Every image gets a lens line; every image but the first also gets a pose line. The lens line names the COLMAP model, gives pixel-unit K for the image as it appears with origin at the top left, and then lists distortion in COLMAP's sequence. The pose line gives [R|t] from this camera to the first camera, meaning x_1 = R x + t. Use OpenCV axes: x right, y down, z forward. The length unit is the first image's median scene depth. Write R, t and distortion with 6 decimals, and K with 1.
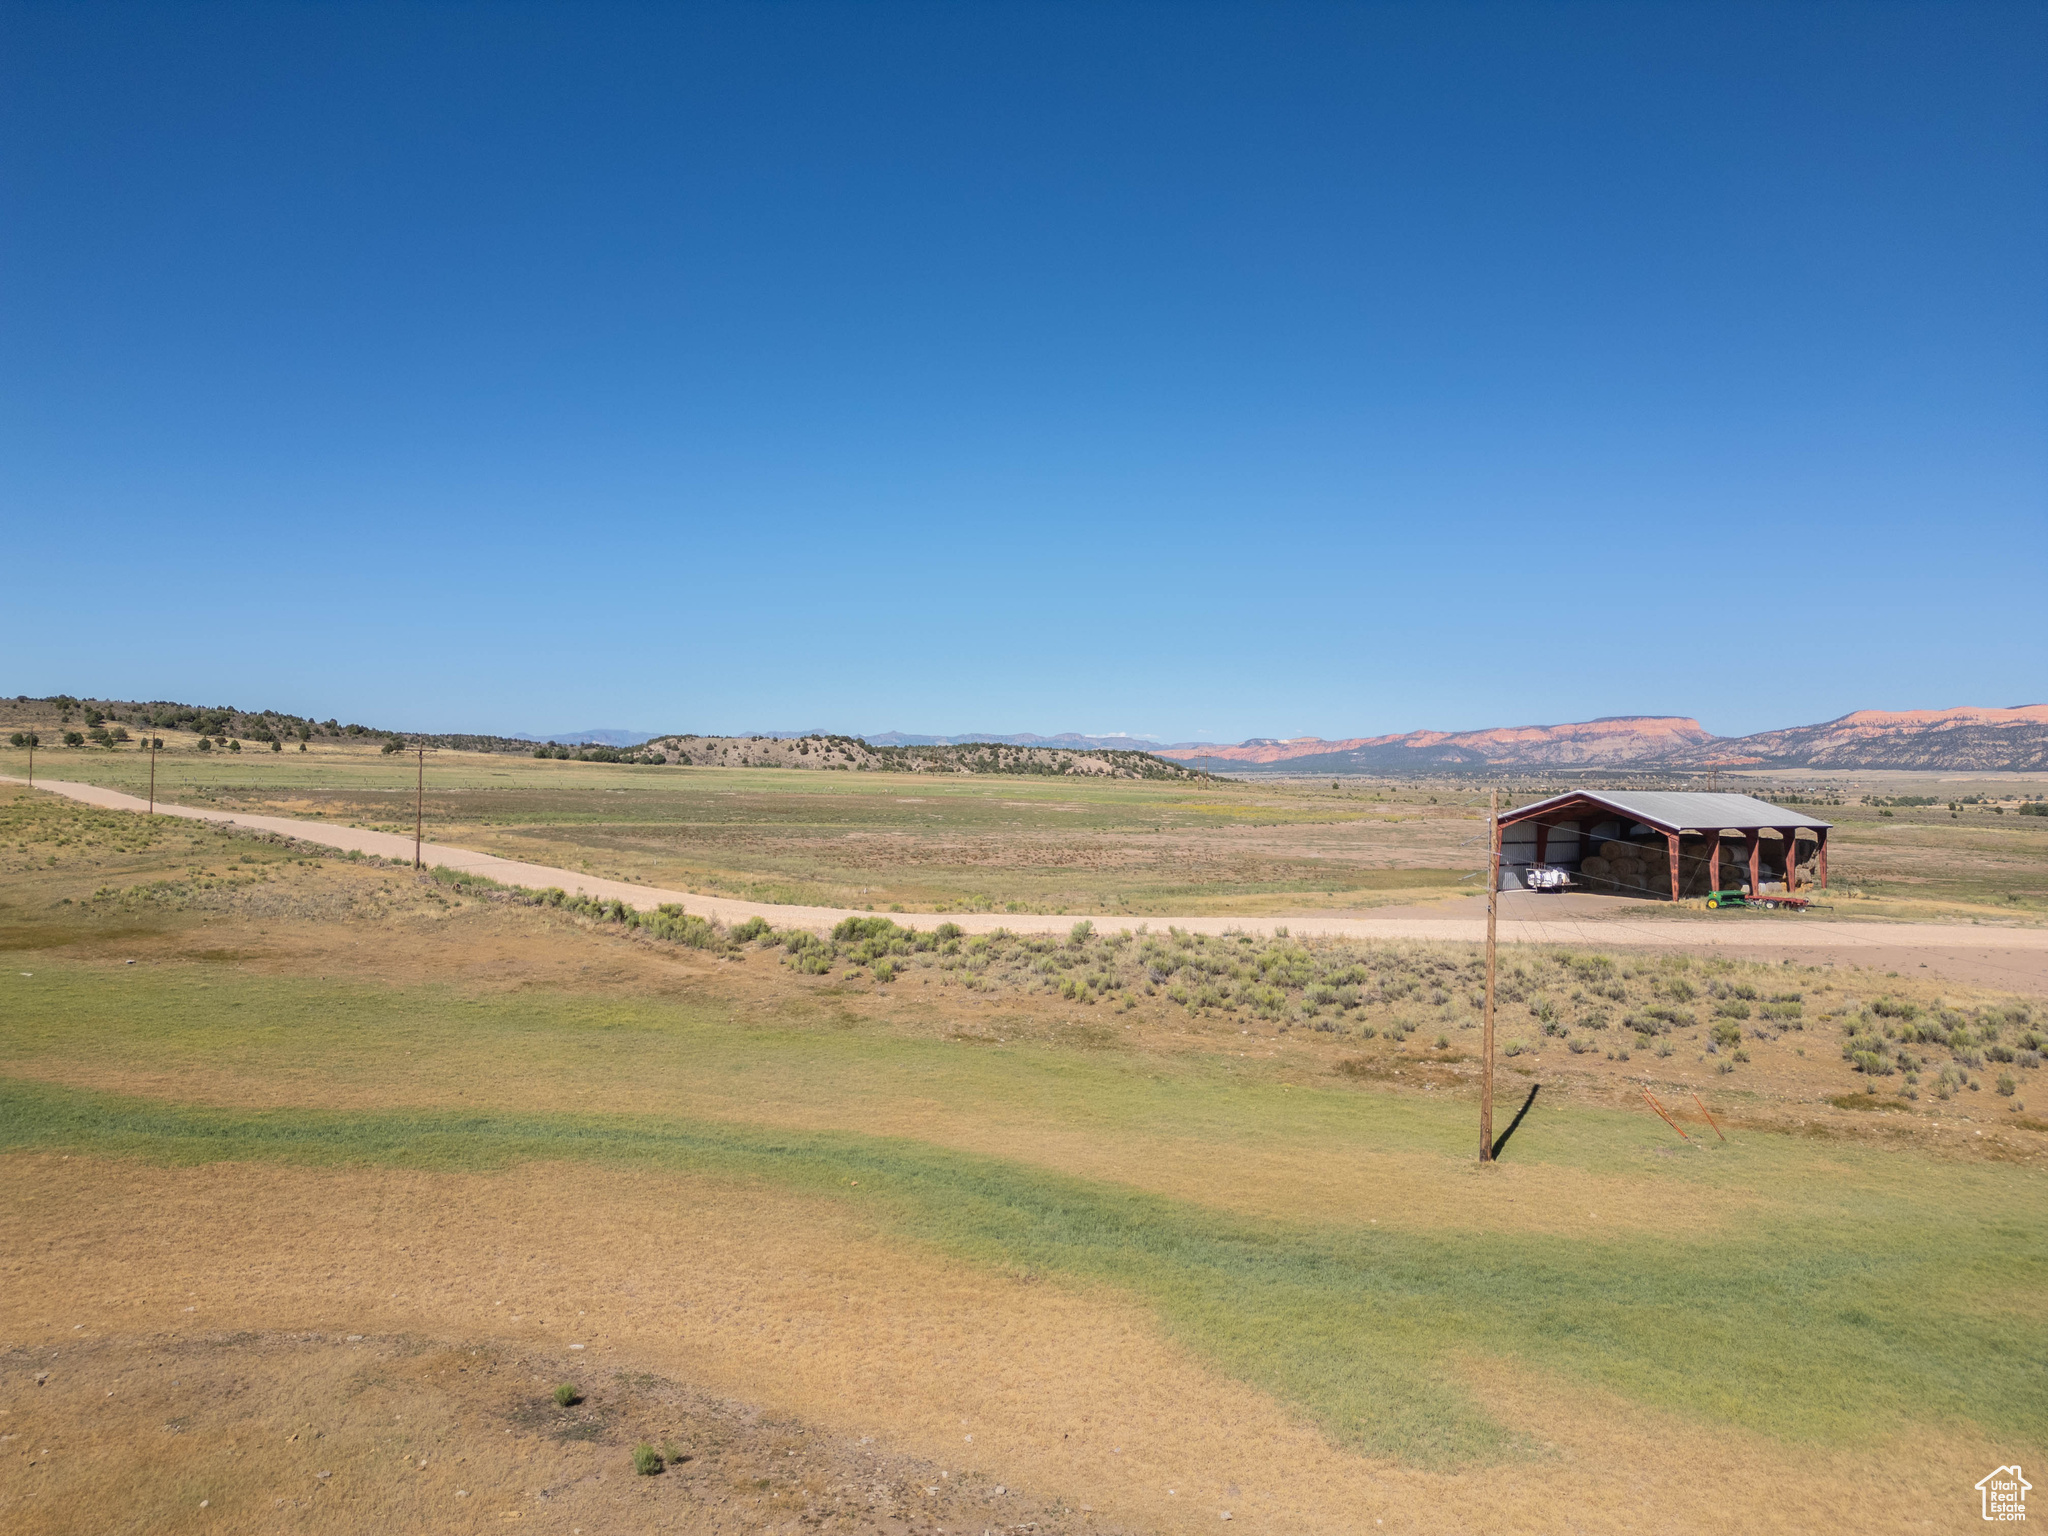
lens RADIAL K [[1438.9, 0, 1018.7], [0, 1438.9, 765.5], [0, 0, 1]] dist [0.069239, -0.068220]
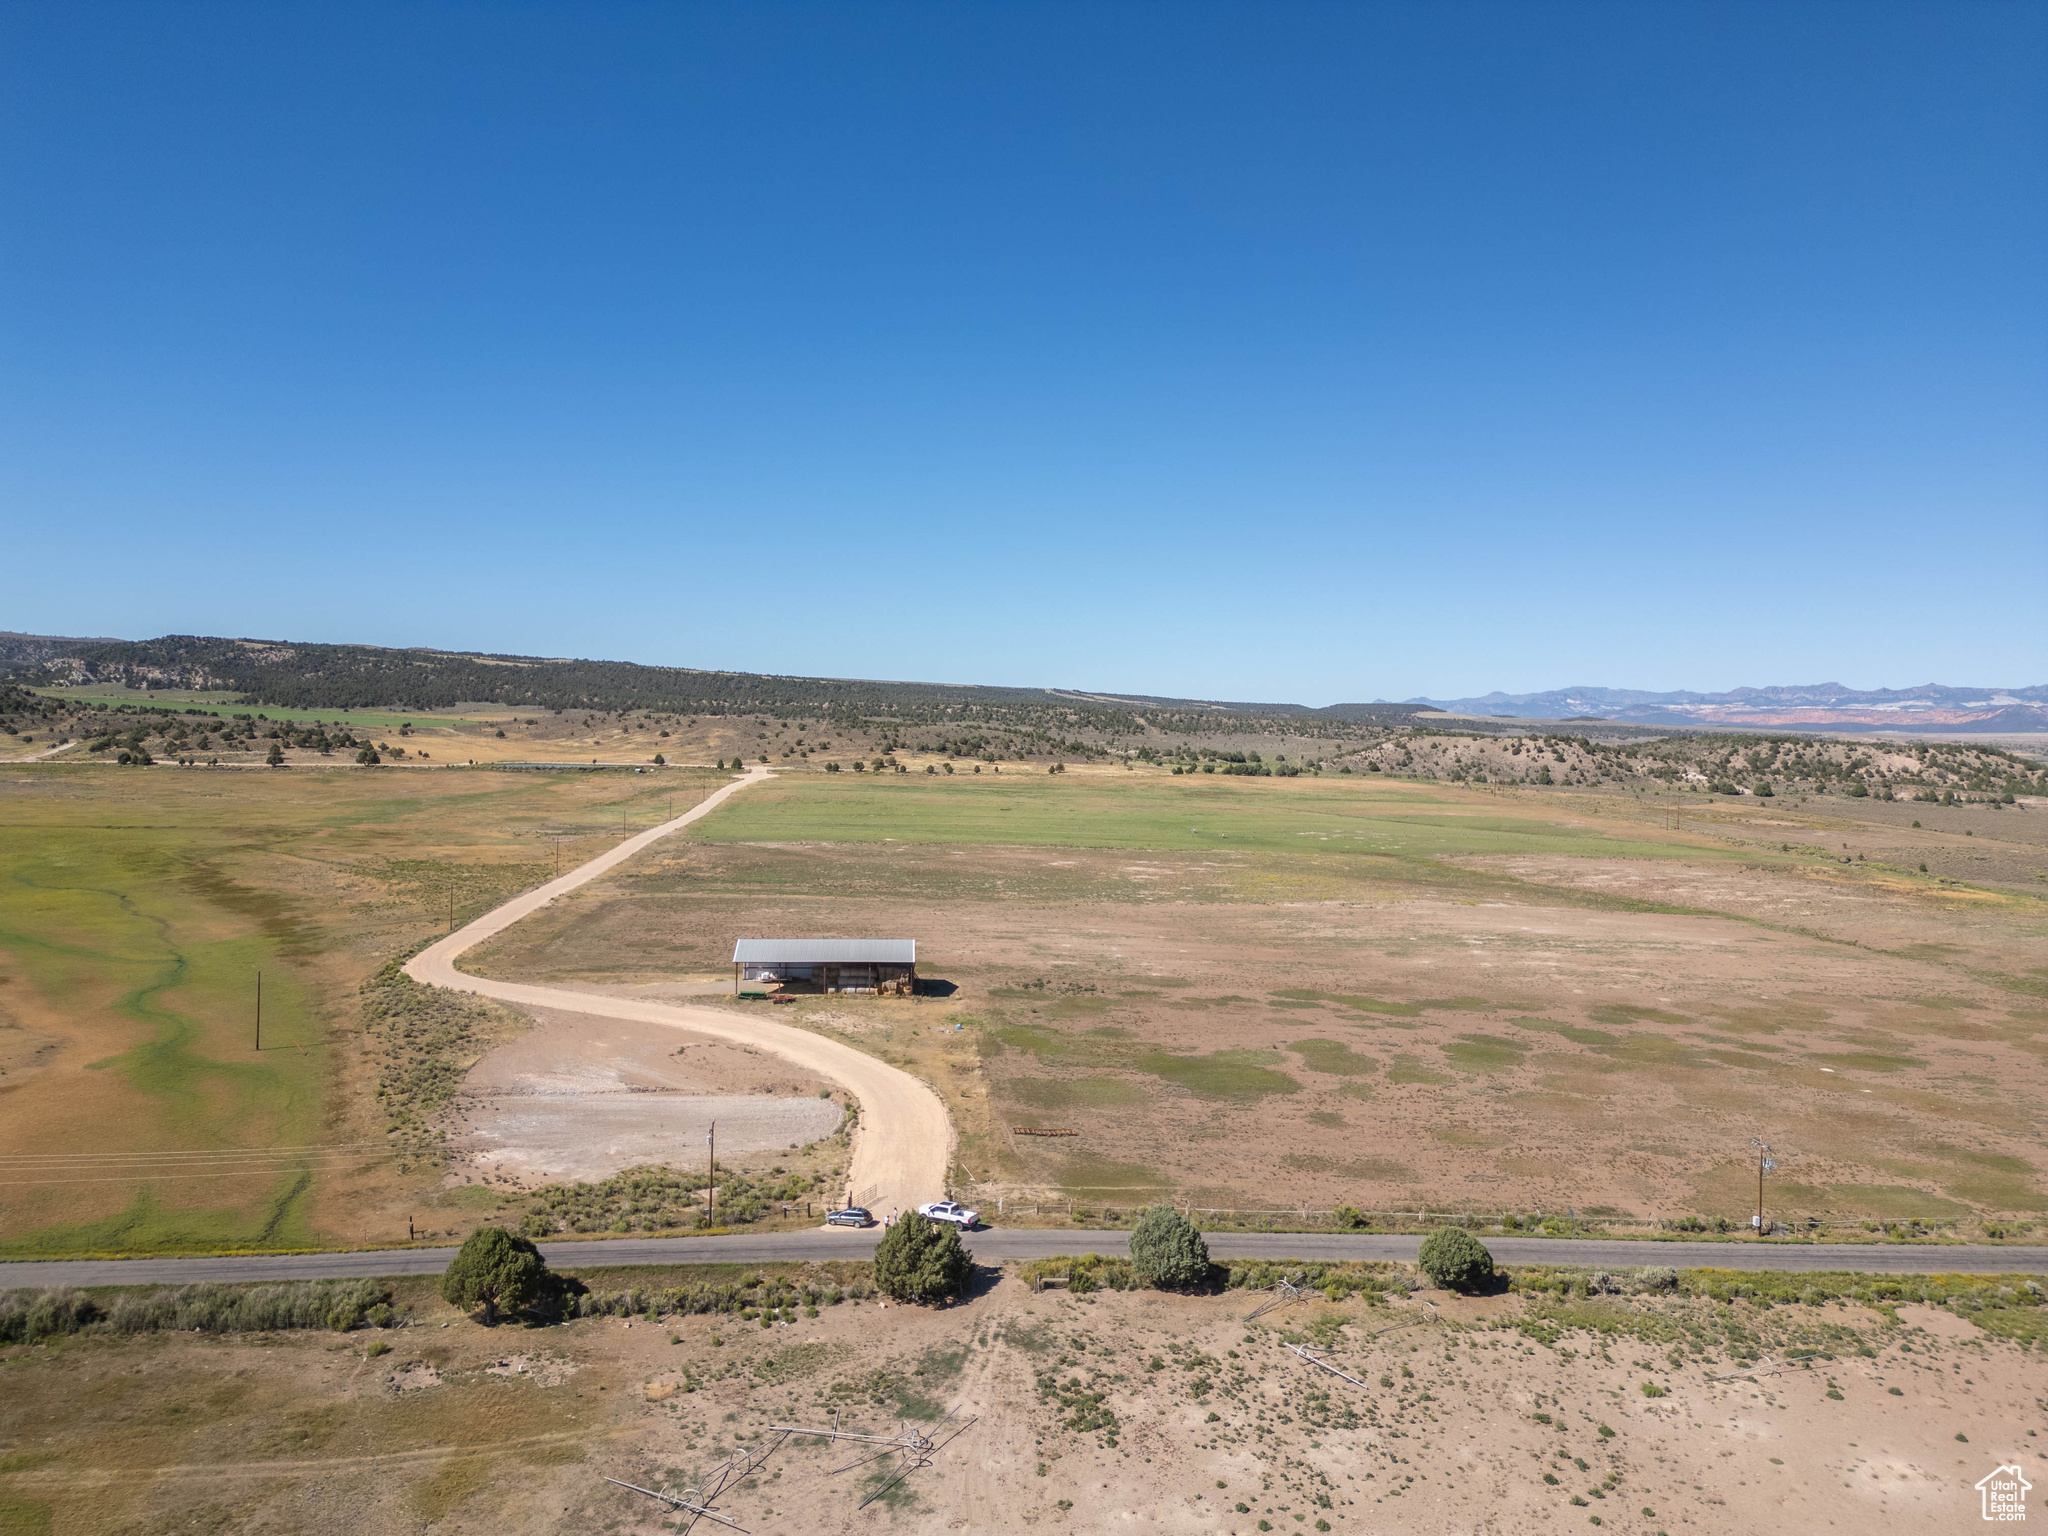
lens RADIAL K [[1438.9, 0, 1037.1], [0, 1438.9, 750.5], [0, 0, 1]] dist [0.069239, -0.068220]
pose [[0.799076, 0.012330, -0.601104, 0.163813], [-0.000480, 0.999802, 0.019870, -0.025004], [0.601230, -0.015590, 0.798924, -0.039470]]
